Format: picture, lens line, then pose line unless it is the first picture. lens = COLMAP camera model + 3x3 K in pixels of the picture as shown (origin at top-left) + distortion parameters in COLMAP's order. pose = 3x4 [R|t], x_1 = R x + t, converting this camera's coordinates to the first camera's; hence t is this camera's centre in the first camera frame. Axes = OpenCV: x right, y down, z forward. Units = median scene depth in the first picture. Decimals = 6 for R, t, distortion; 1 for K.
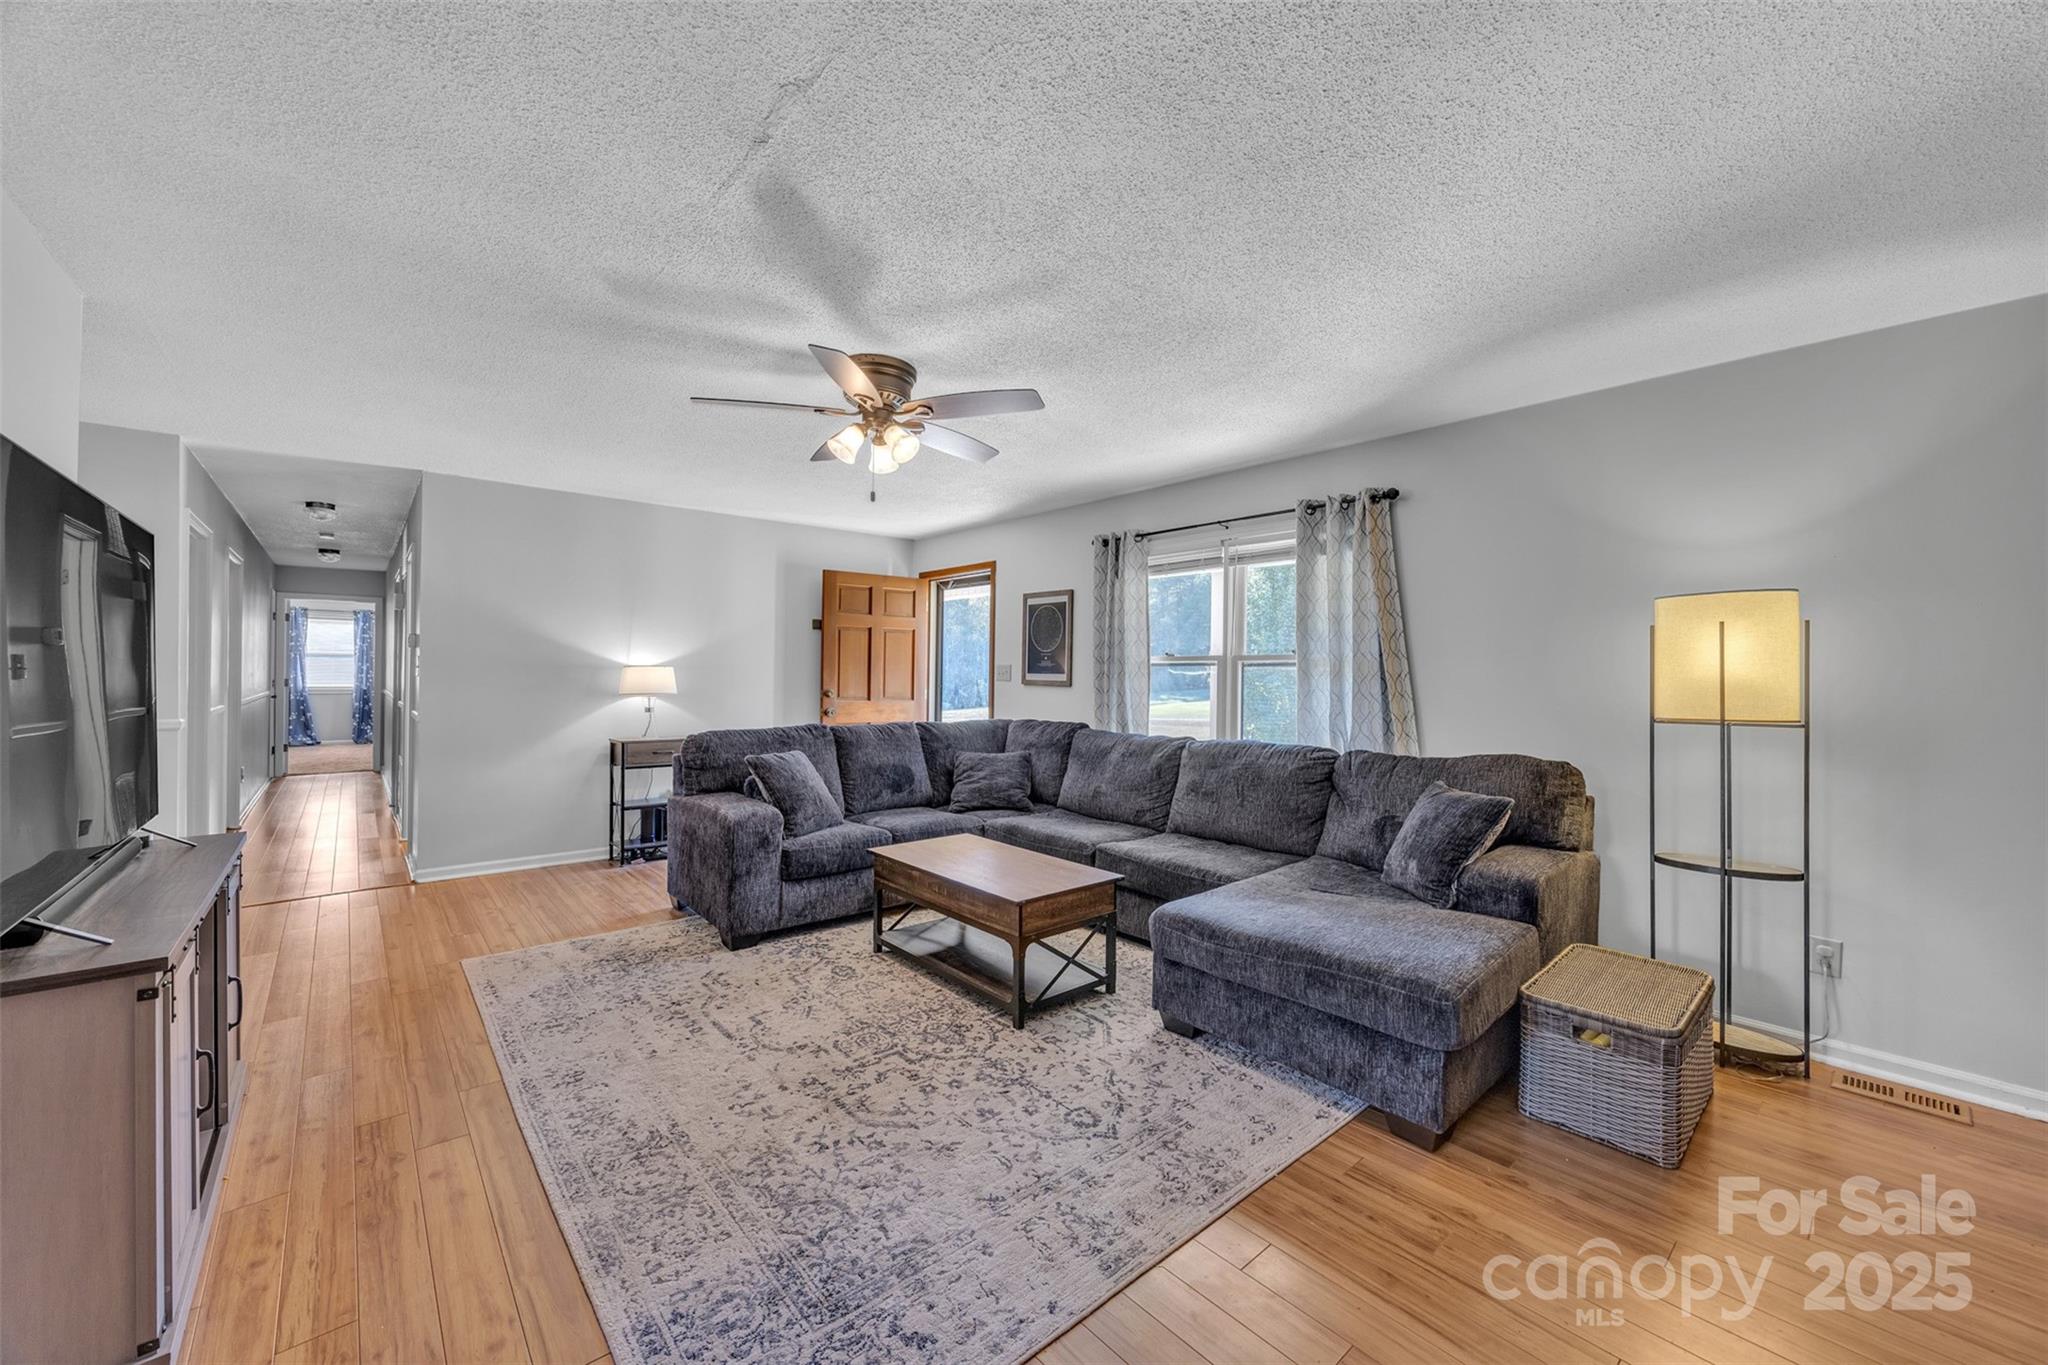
lens RADIAL K [[791.1, 0, 1012.9], [0, 791.1, 692.0], [0, 0, 1]] dist [-0.003554, 0.000145]
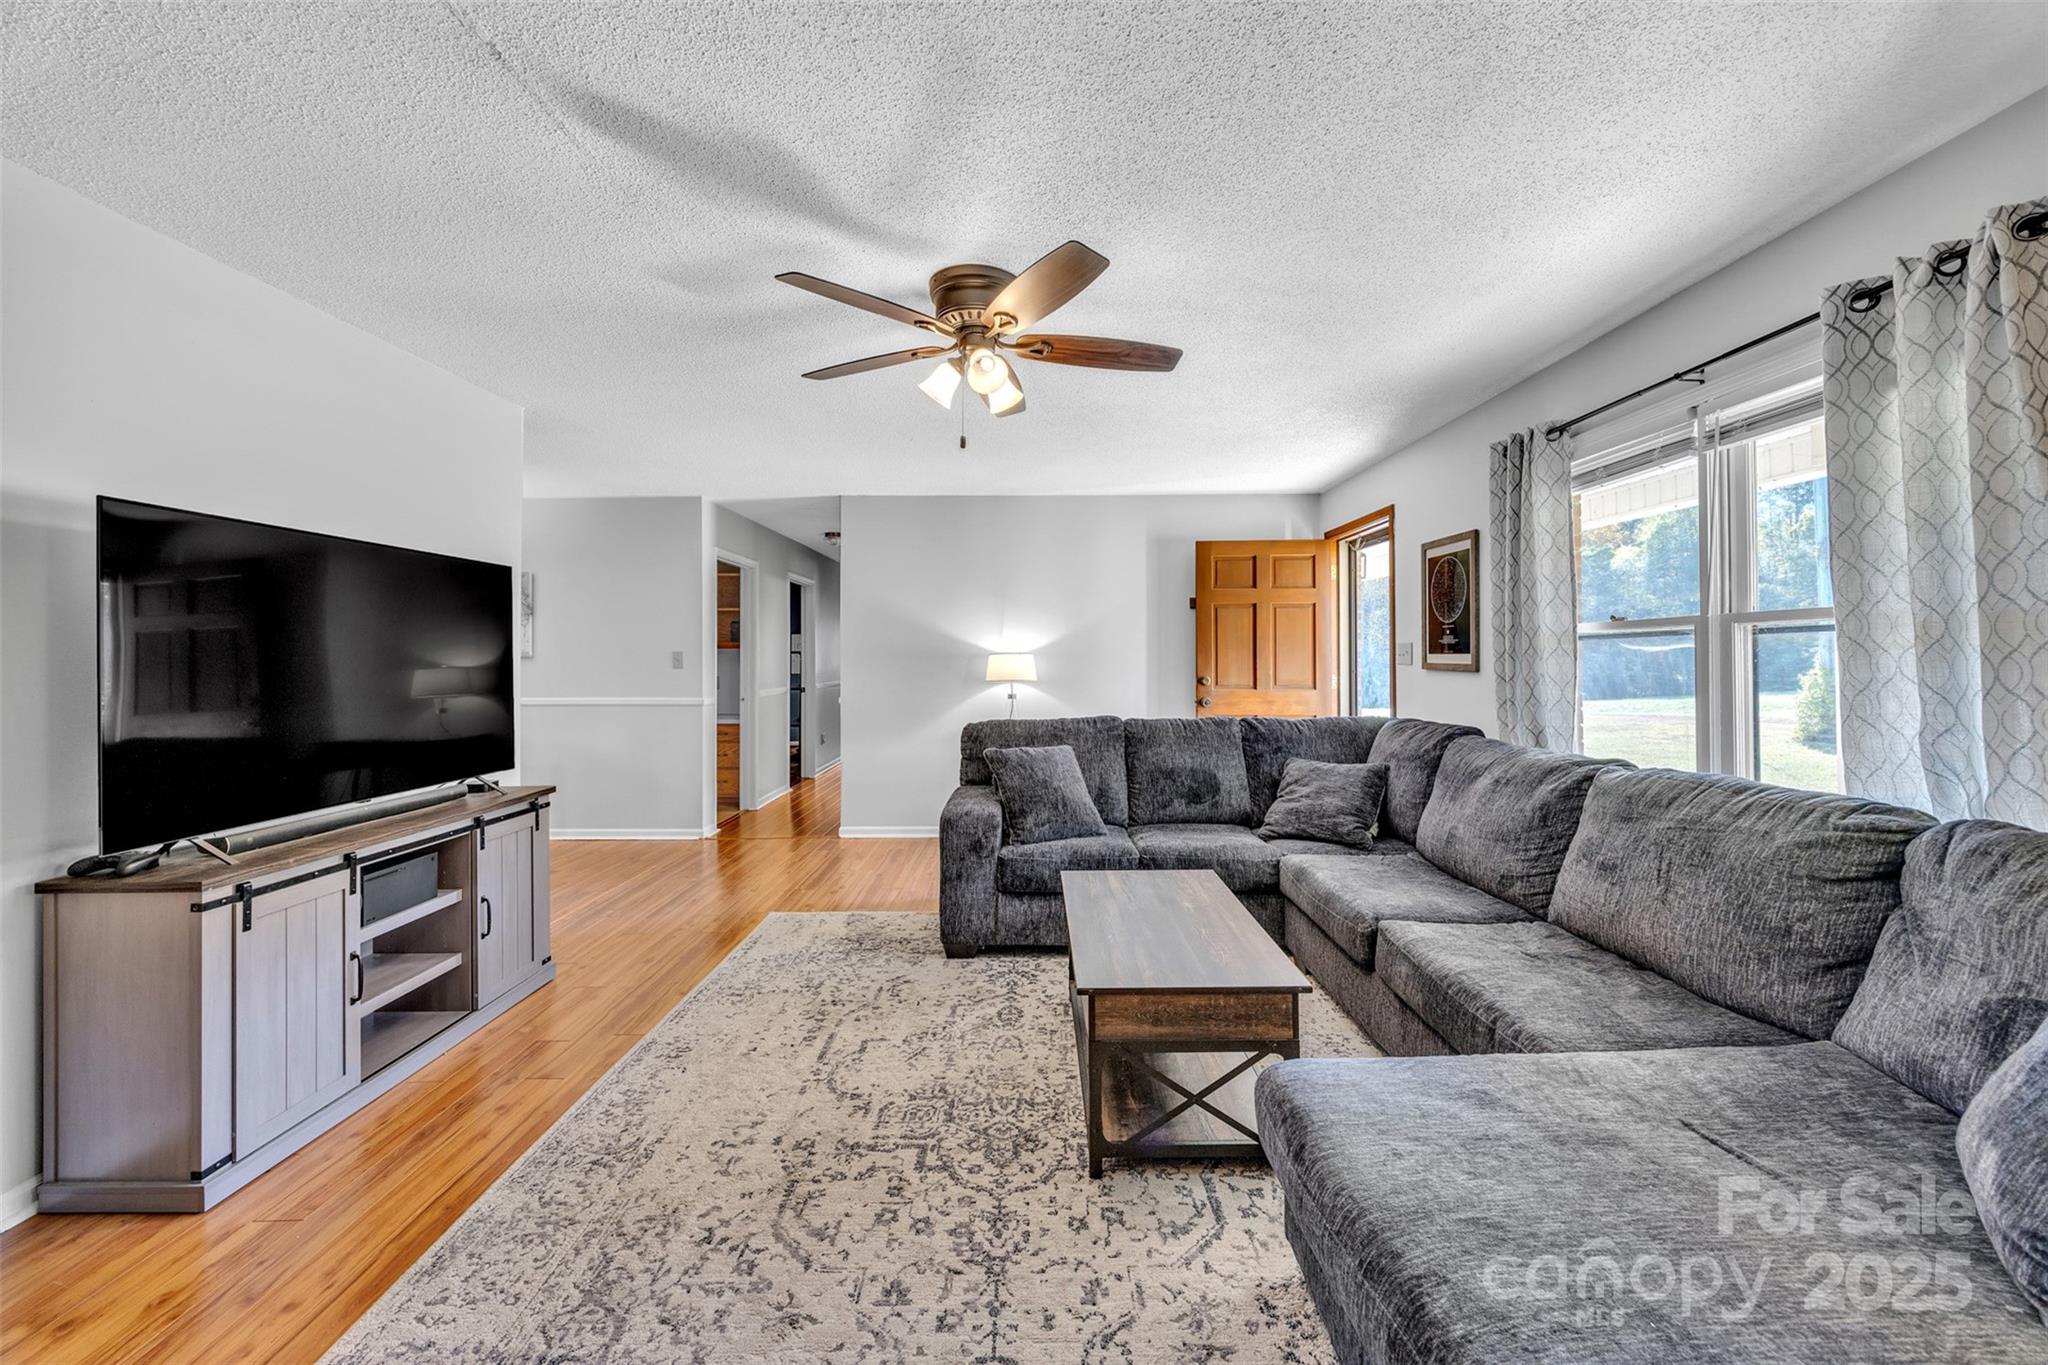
lens RADIAL K [[791.1, 0, 1036.8], [0, 791.1, 657.4], [0, 0, 1]] dist [-0.003554, 0.000145]
pose [[0.759938, -0.015391, -0.649813, 0.315364], [-0.001136, 0.999687, -0.025006, -0.003316], [0.649994, 0.019741, 0.759683, 0.332217]]
